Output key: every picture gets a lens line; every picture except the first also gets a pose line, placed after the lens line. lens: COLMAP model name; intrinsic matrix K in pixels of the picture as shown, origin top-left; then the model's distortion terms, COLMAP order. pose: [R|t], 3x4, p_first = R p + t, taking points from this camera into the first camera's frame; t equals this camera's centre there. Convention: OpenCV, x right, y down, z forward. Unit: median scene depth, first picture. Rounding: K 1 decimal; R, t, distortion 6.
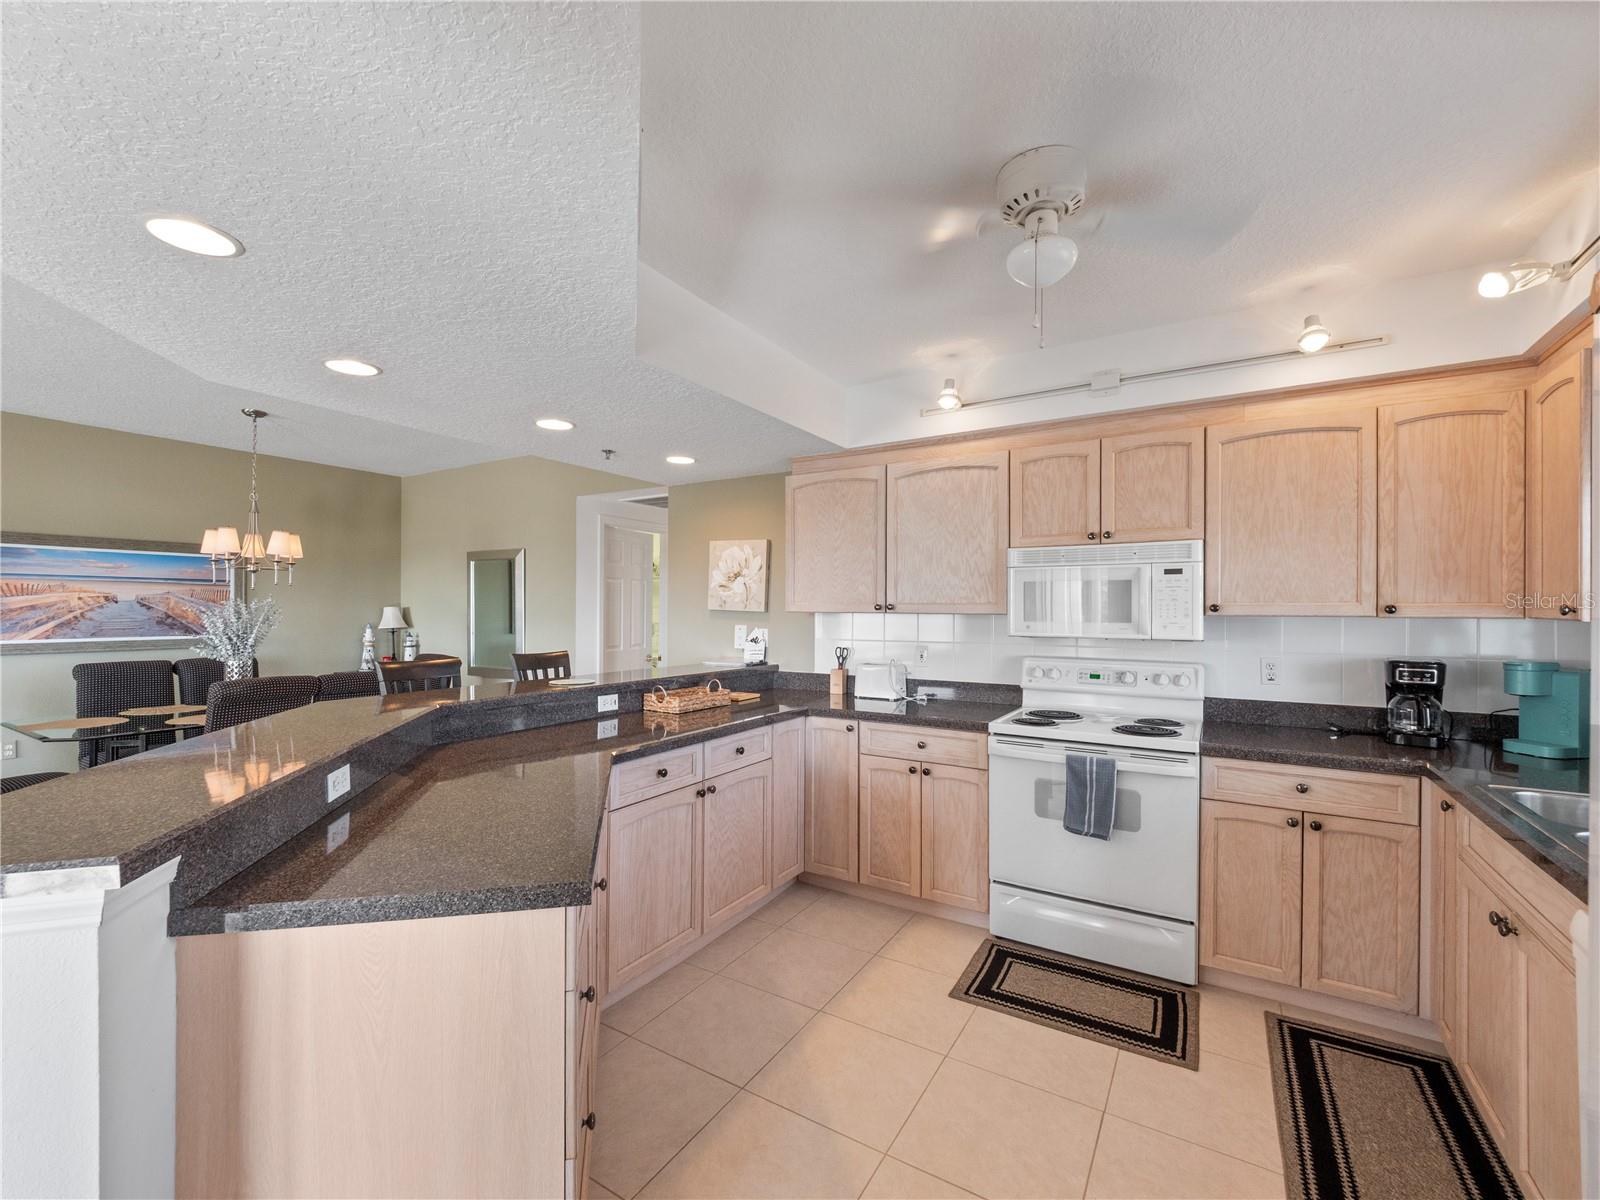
lens RADIAL K [[668.8, 0, 794.6], [0, 668.8, 586.5], [0, 0, 1]] dist [0.006708, -0.006934]
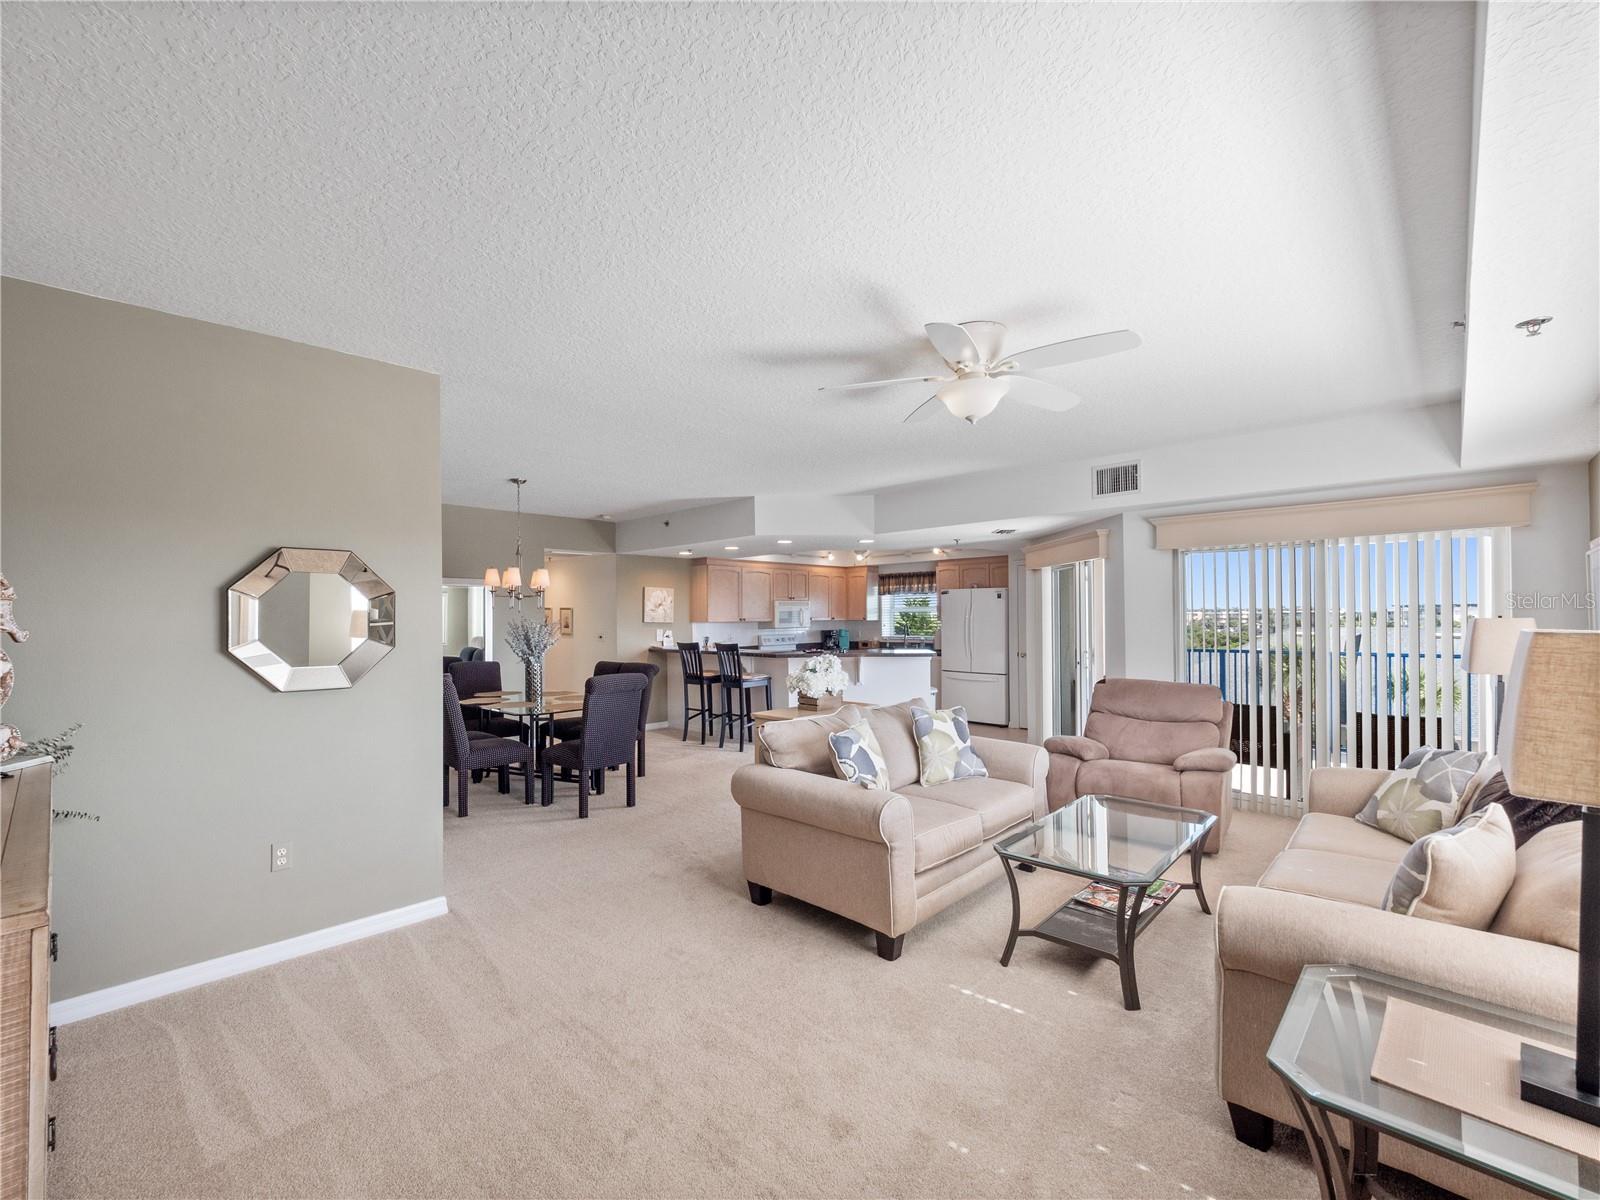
lens RADIAL K [[668.8, 0, 784.8], [0, 668.8, 604.6], [0, 0, 1]] dist [0.006708, -0.006934]
pose [[0.228173, 0.015970, 0.973490, -3.203292], [-0.019820, 0.999734, -0.011755, -0.002602], [-0.973419, -0.016612, 0.228429, 0.262595]]
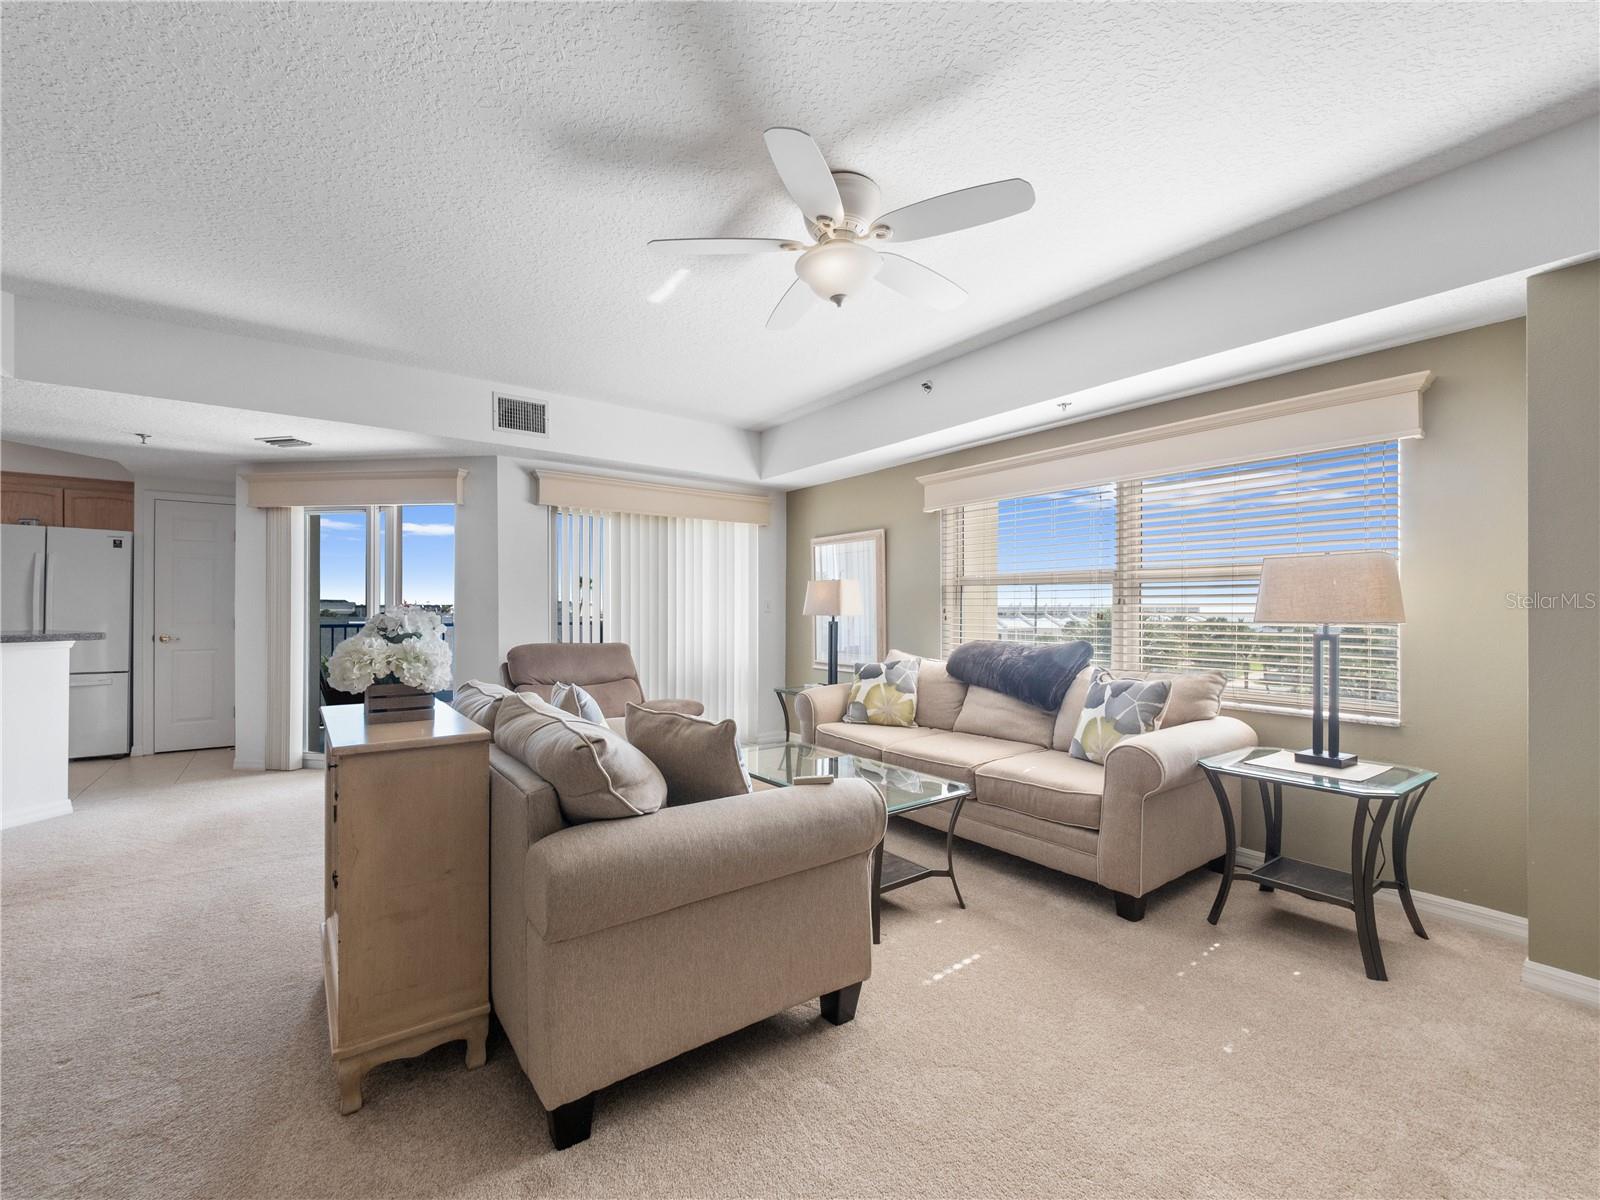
lens RADIAL K [[668.8, 0, 792.7], [0, 668.8, 603.6], [0, 0, 1]] dist [0.006708, -0.006934]
pose [[-0.915638, -0.002250, 0.401997, -2.426050], [-0.016713, 0.999333, -0.032474, 0.102460], [-0.401656, -0.036453, -0.915065, 0.989194]]
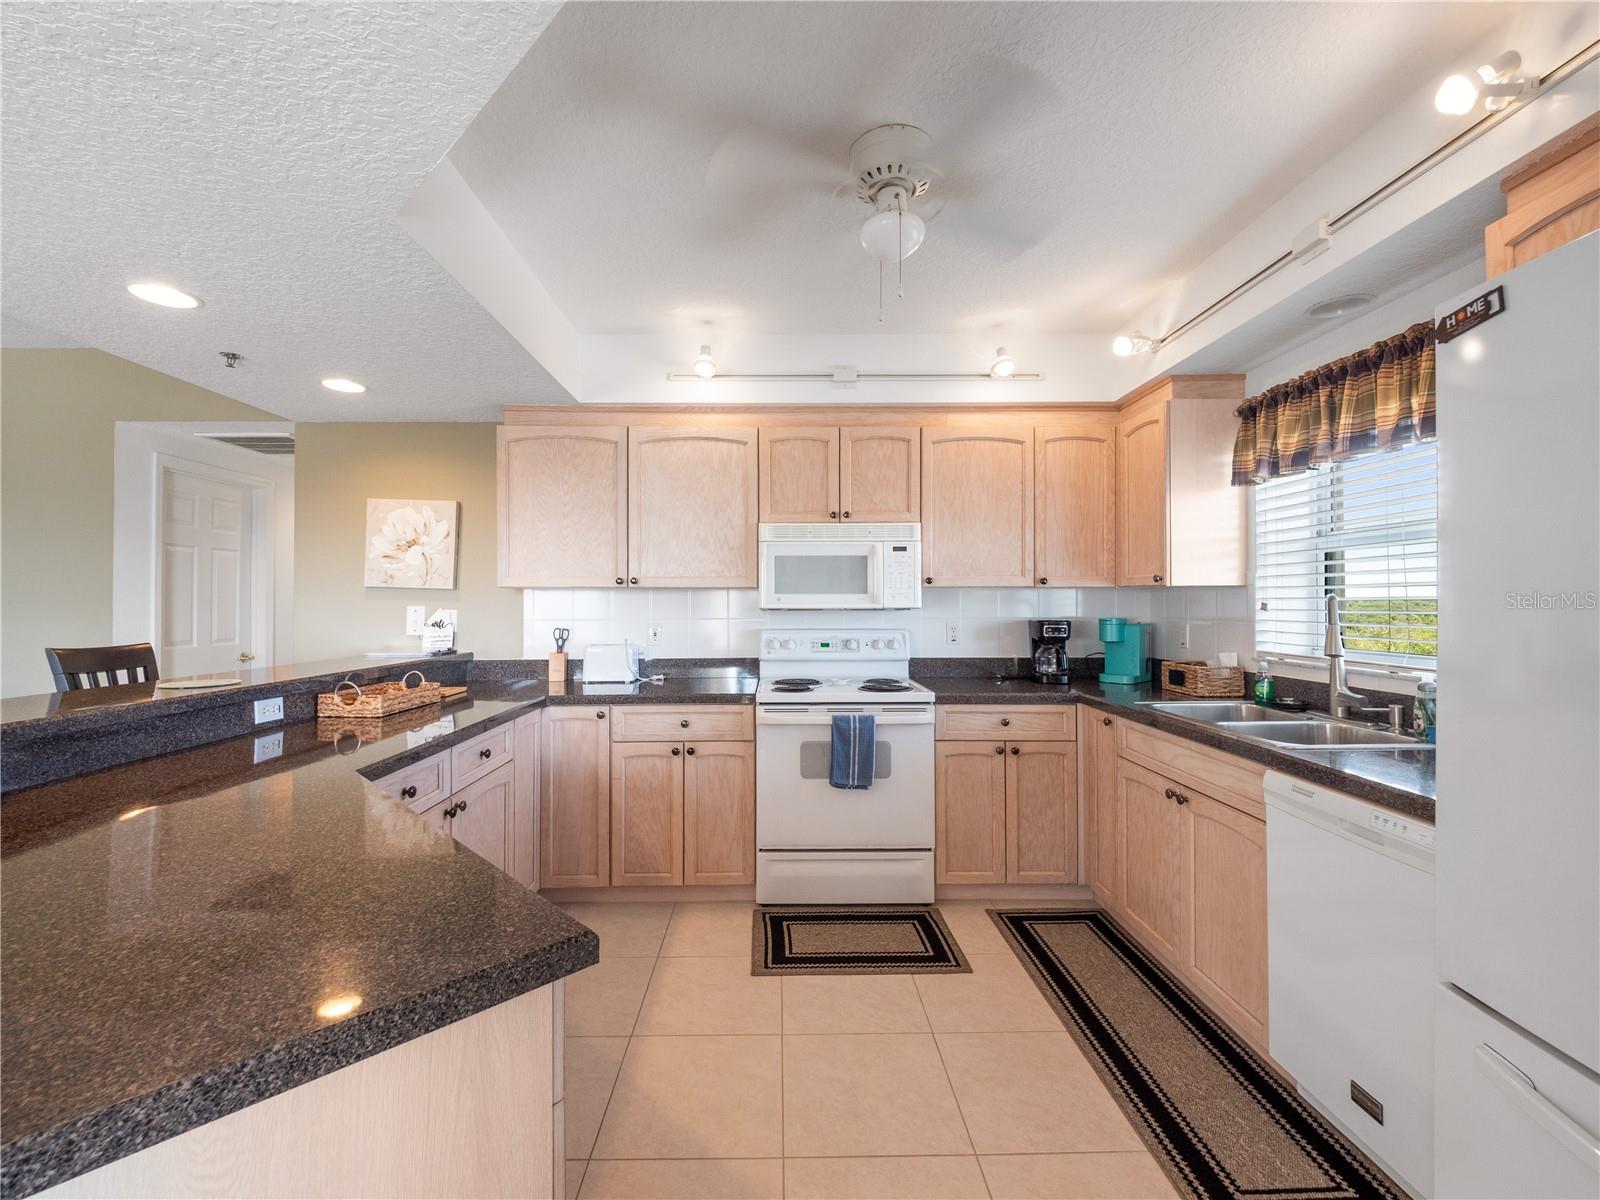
lens RADIAL K [[668.8, 0, 784.7], [0, 668.8, 576.6], [0, 0, 1]] dist [0.006708, -0.006934]
pose [[0.847912, 0.013679, 0.529960, -0.214089], [-0.012758, 0.999904, -0.005396, 0.034627], [-0.529983, -0.002186, 0.848005, 0.134338]]
